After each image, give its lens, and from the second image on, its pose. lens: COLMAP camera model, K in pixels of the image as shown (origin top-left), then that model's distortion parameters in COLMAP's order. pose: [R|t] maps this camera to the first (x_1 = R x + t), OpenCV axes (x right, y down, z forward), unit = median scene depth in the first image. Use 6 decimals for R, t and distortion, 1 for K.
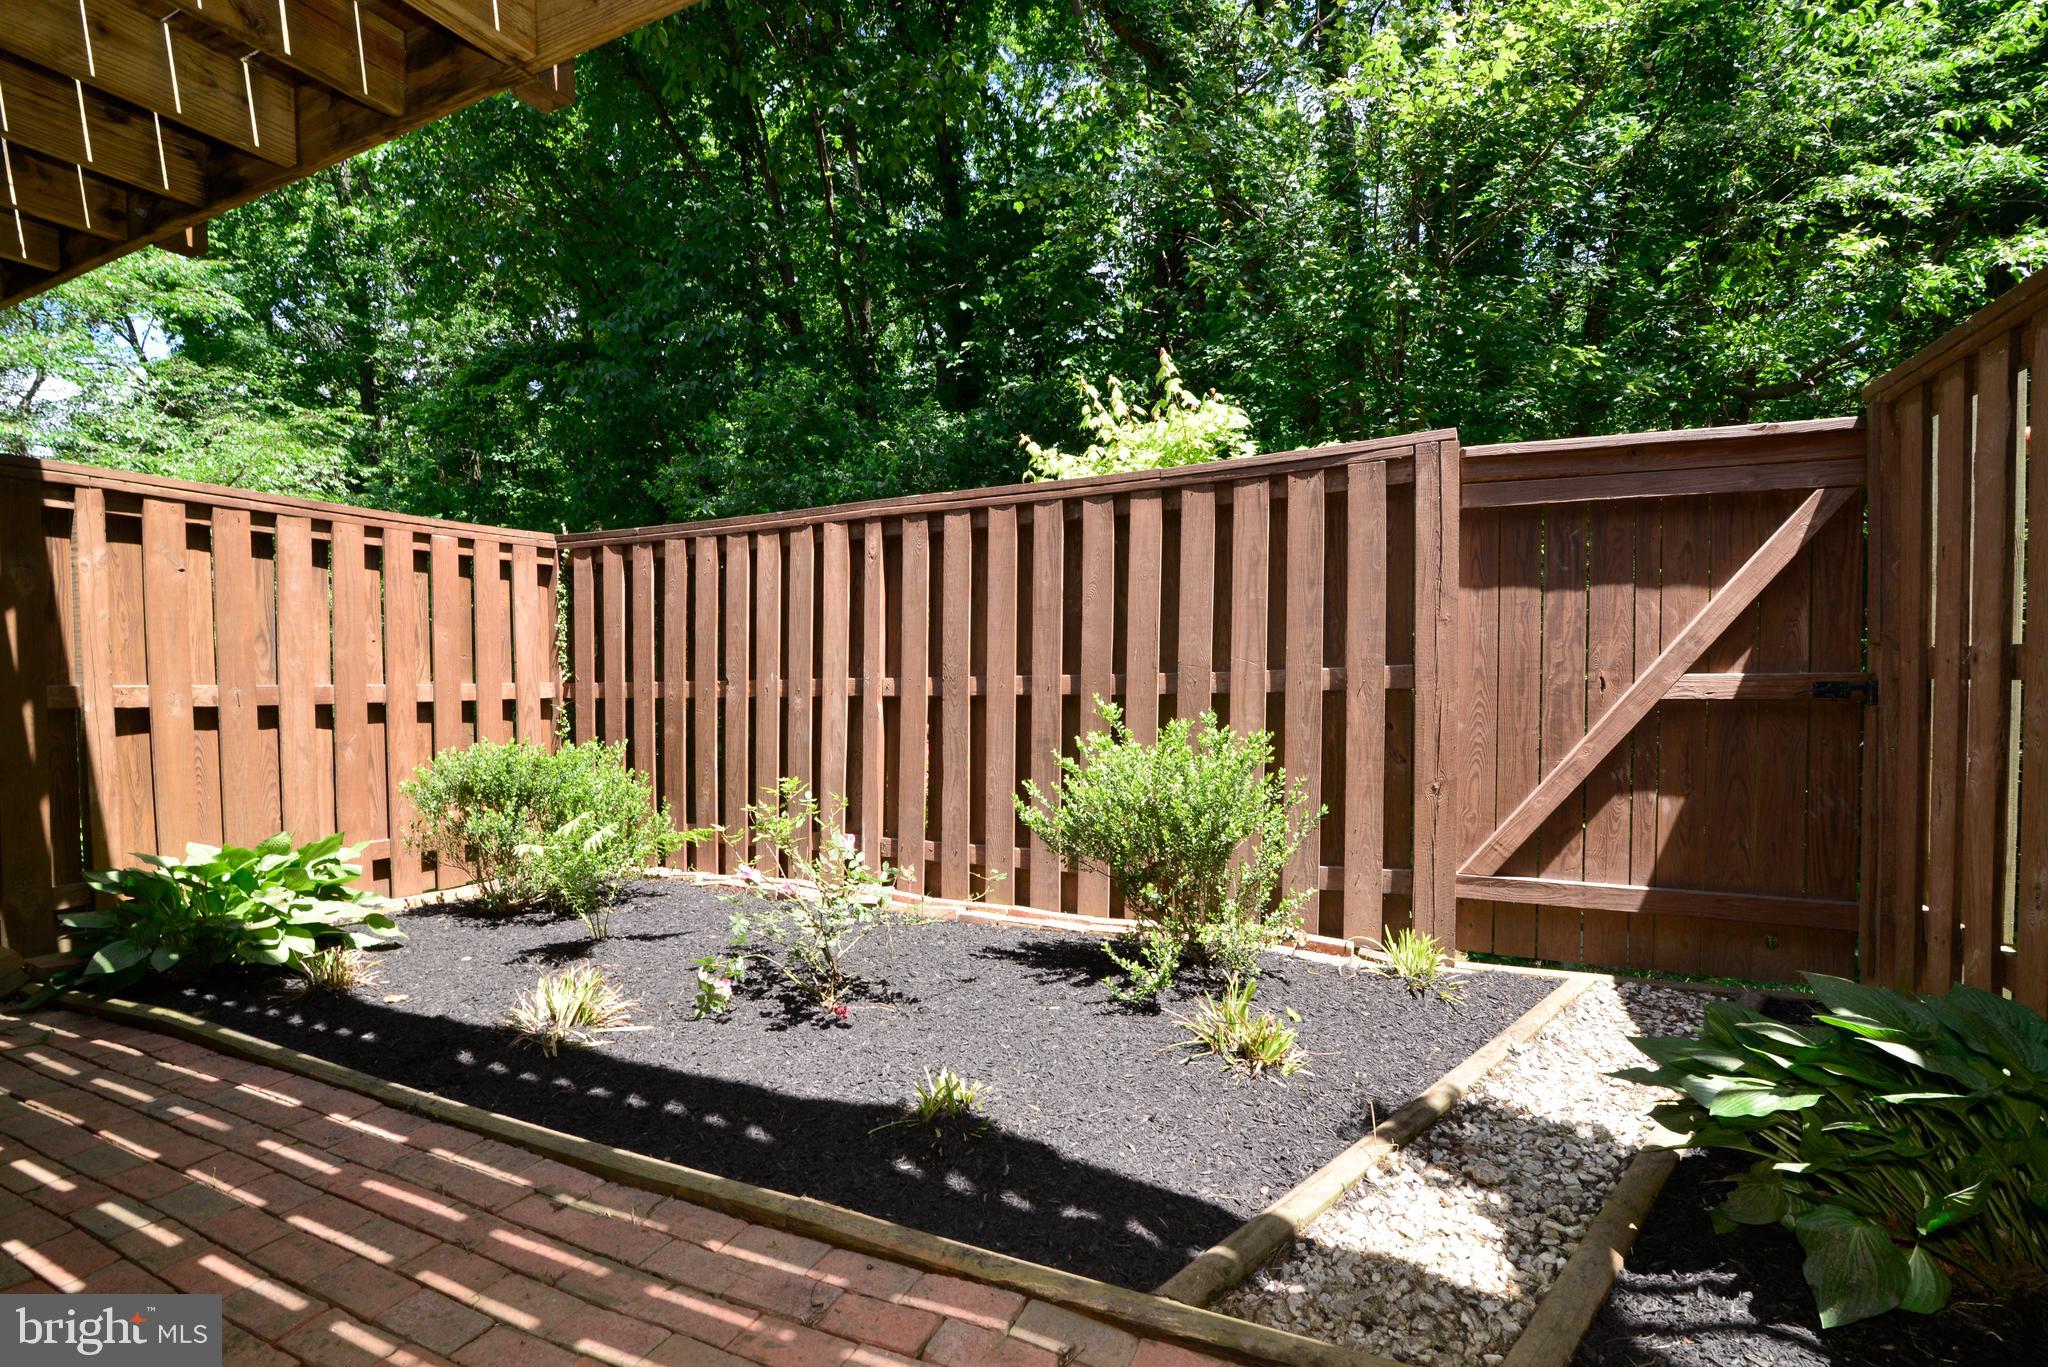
lens RADIAL K [[933.0, 0, 1014.3], [0, 933.0, 681.8], [0, 0, 1]] dist [-0.016647, -0.000051]
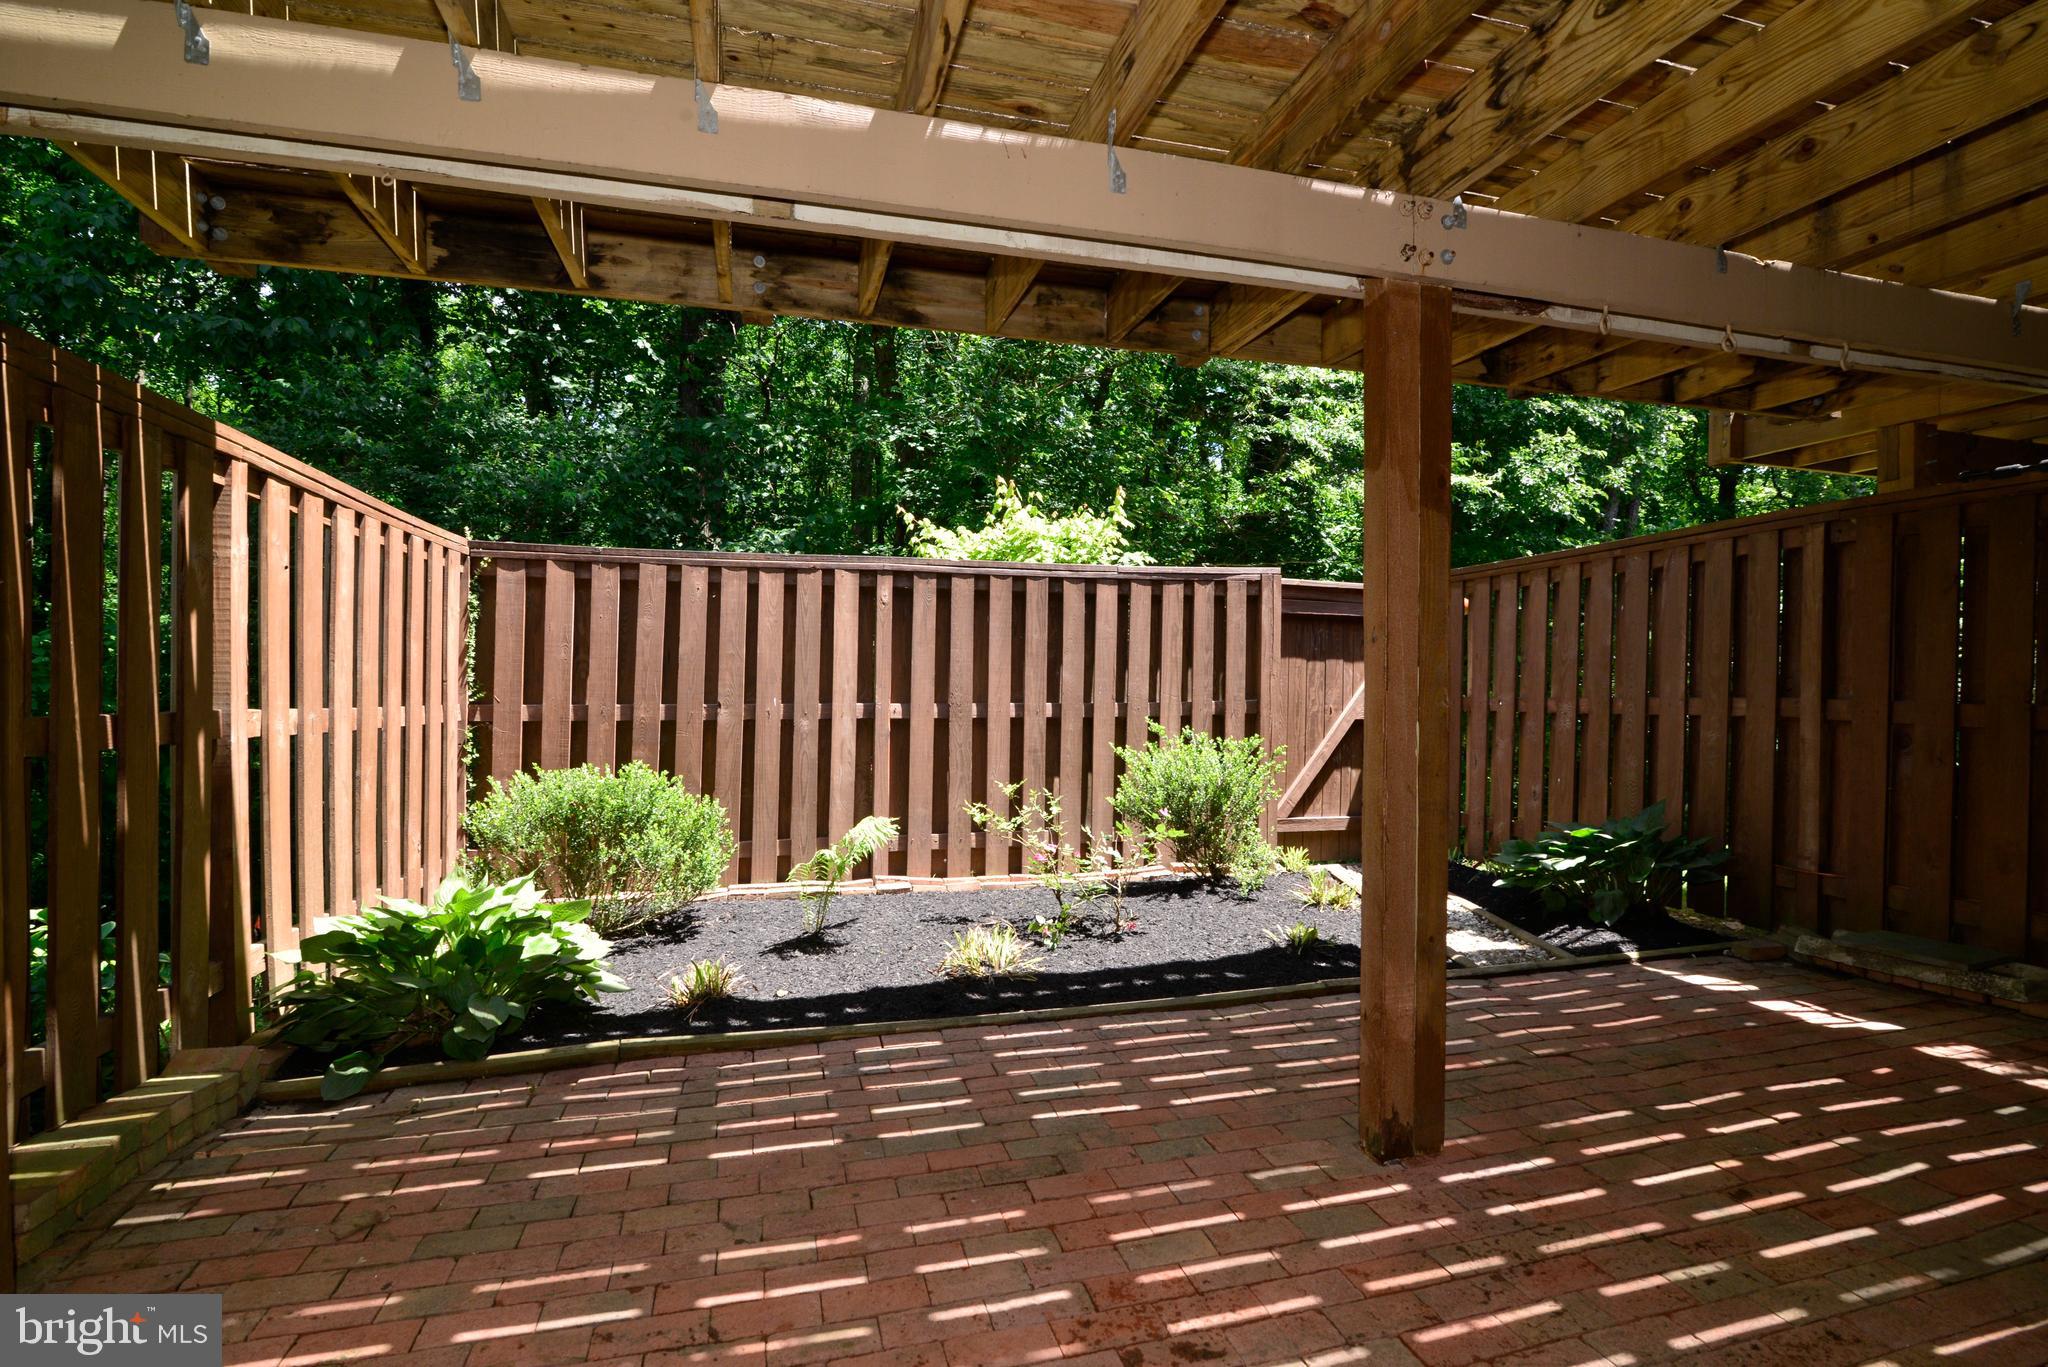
lens RADIAL K [[933.0, 0, 1014.3], [0, 933.0, 681.8], [0, 0, 1]] dist [-0.016647, -0.000051]
pose [[0.764285, 0.021436, 0.644522, -1.031973], [-0.009559, 0.999714, -0.021913, -0.009512], [-0.644808, 0.010587, 0.764271, -0.039216]]
